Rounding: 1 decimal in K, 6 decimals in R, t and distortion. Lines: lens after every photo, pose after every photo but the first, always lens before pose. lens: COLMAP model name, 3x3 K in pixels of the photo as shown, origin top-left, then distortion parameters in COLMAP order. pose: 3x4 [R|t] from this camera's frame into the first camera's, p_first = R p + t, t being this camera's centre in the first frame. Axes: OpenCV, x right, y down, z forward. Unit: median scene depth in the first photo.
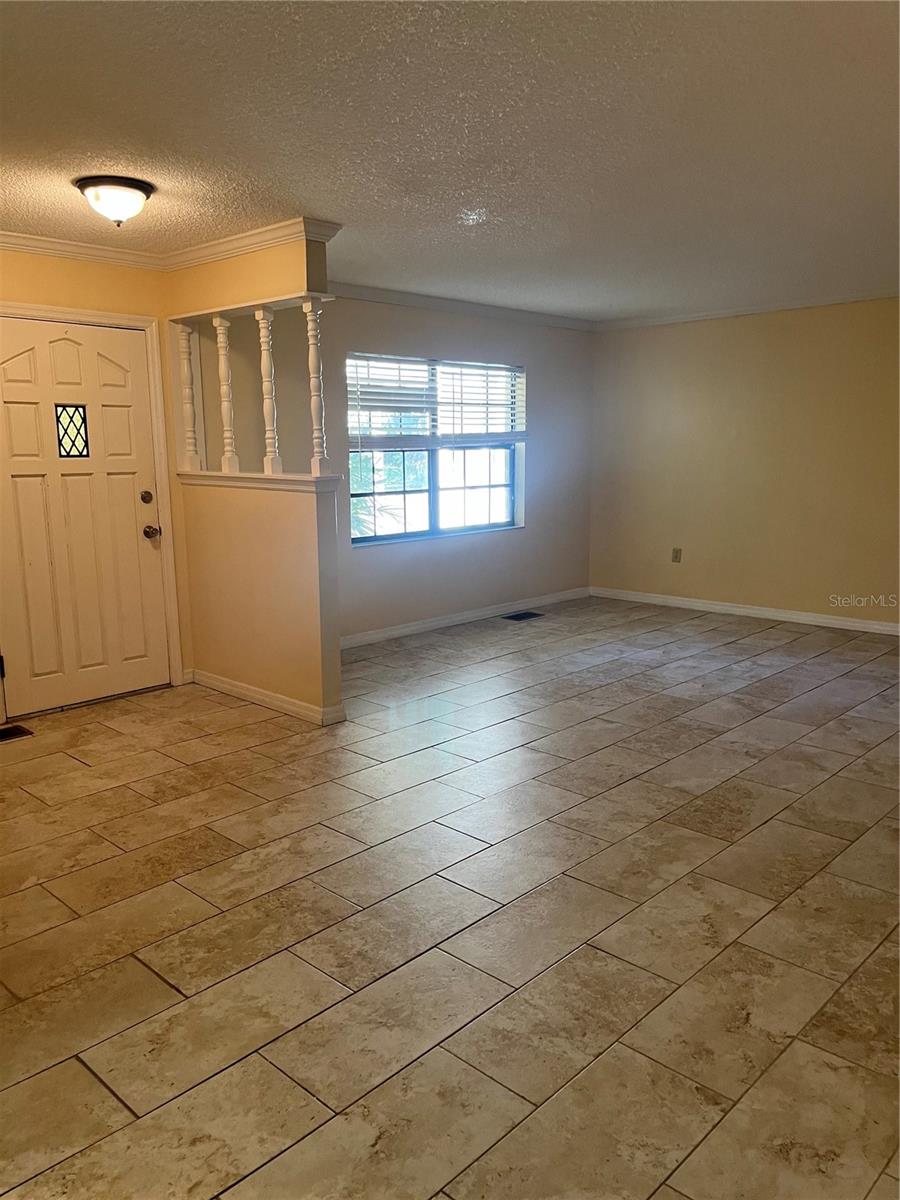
lens RADIAL K [[909.4, 0, 456.1], [0, 909.4, 602.8], [0, 0, 1]] dist [0.046752, -0.070074]
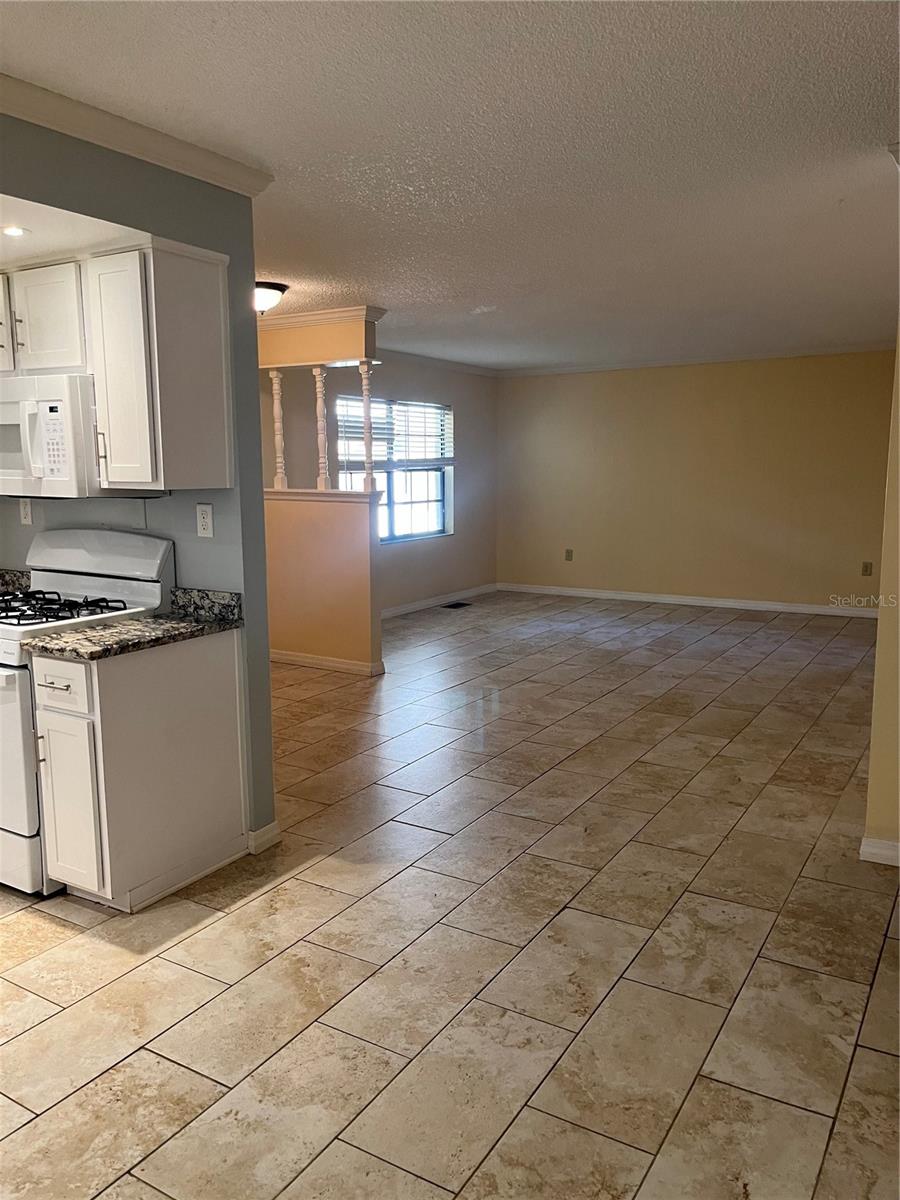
lens RADIAL K [[909.4, 0, 449.0], [0, 909.4, 604.8], [0, 0, 1]] dist [0.046752, -0.070074]
pose [[0.977996, -0.028942, 0.206606, -0.223551], [0.033596, 0.999254, -0.019050, 0.042610], [-0.205901, 0.025571, 0.978239, -0.245279]]
